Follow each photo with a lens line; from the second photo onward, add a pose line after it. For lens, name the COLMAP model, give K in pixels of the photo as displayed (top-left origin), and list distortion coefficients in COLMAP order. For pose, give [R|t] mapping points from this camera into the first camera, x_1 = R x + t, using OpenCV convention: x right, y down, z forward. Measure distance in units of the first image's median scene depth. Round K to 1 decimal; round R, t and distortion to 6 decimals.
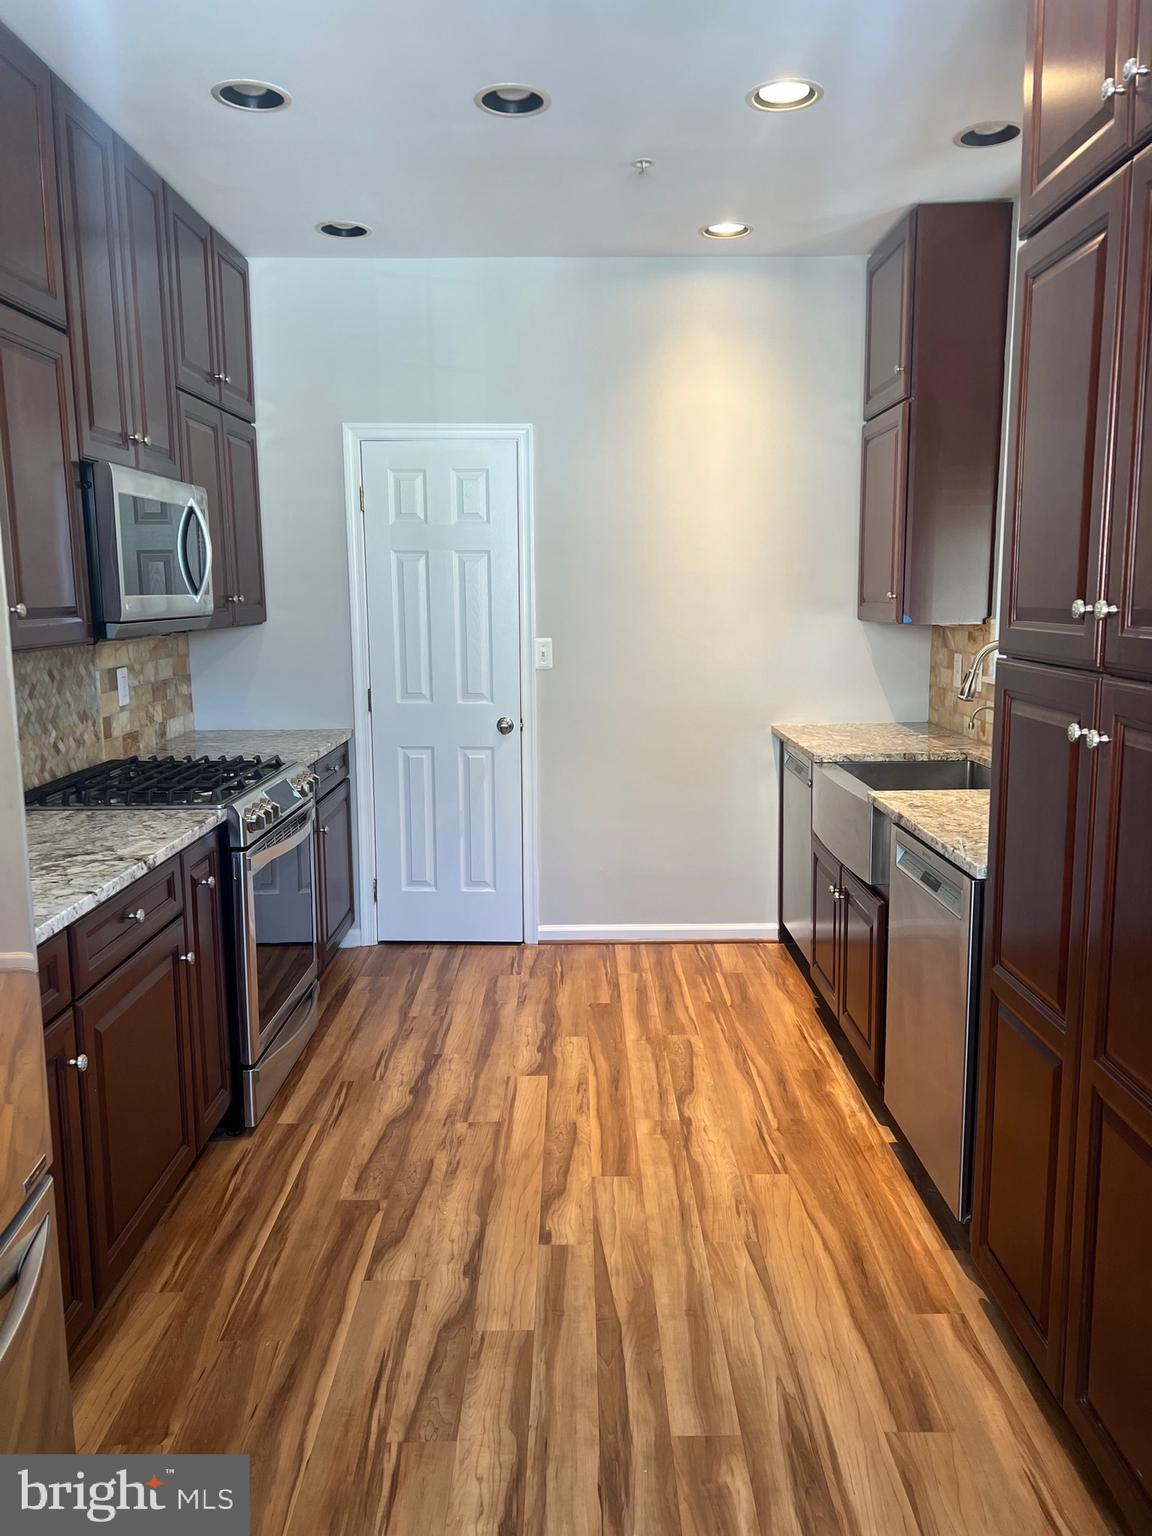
lens RADIAL K [[1150.3, 0, 576.8], [0, 1150.3, 771.4], [0, 0, 1]] dist [0.066618, -0.078877]
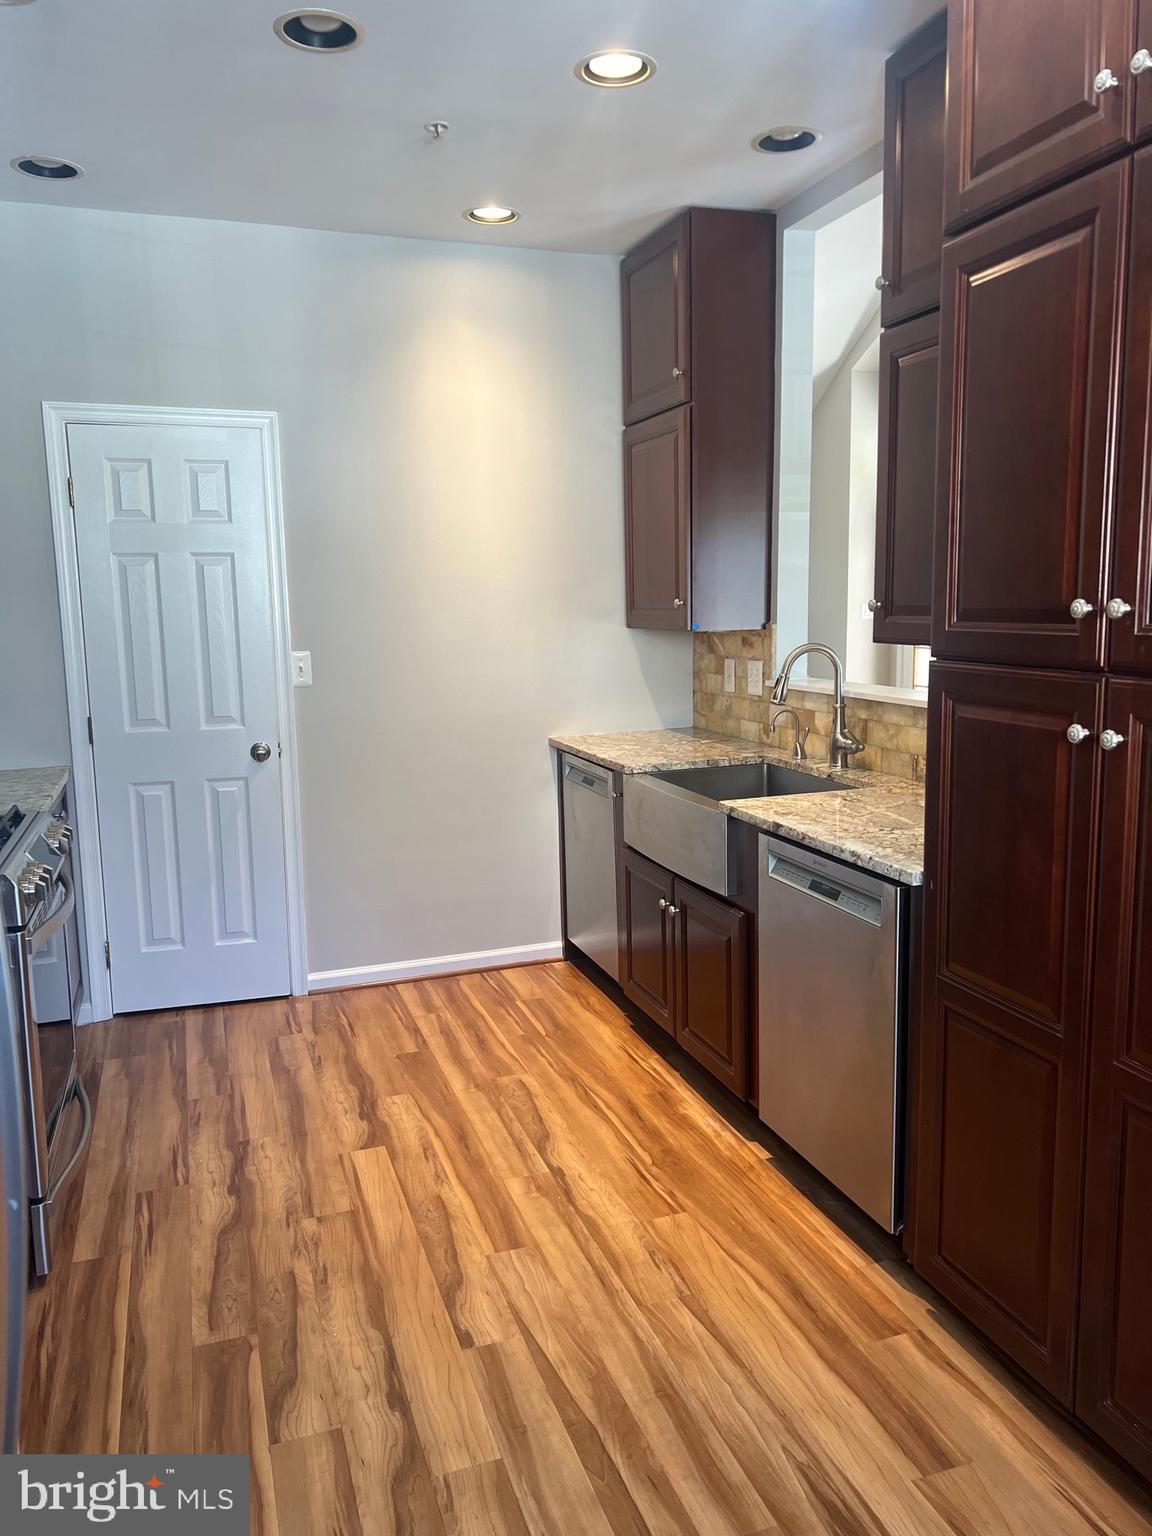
lens RADIAL K [[1150.3, 0, 587.7], [0, 1150.3, 776.2], [0, 0, 1]] dist [0.066618, -0.078877]
pose [[0.944345, -0.059621, 0.323510, -0.168113], [0.061121, 0.998115, 0.005528, -0.016344], [-0.323230, 0.014553, 0.946209, 0.119057]]
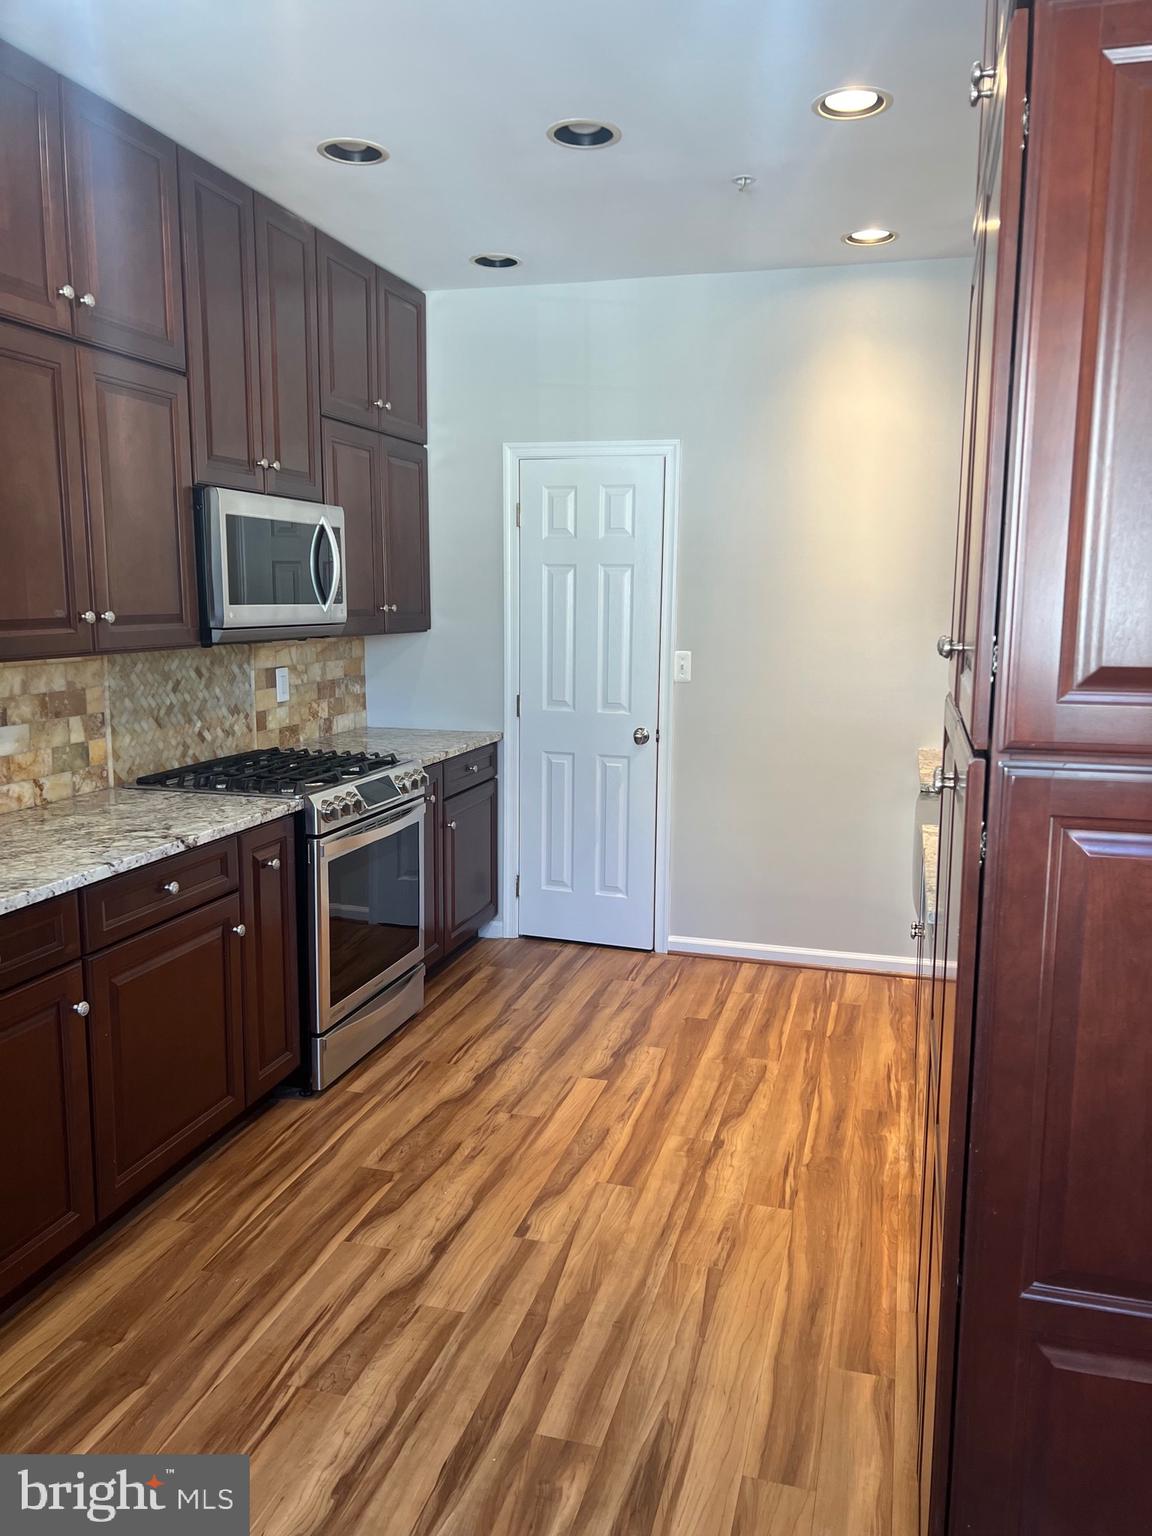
lens RADIAL K [[1150.3, 0, 580.5], [0, 1150.3, 774.5], [0, 0, 1]] dist [0.066618, -0.078877]
pose [[0.961754, 0.059664, -0.267337, 0.235680], [-0.060033, 0.998173, 0.006799, -0.014196], [0.267254, 0.009510, 0.963579, 0.007017]]
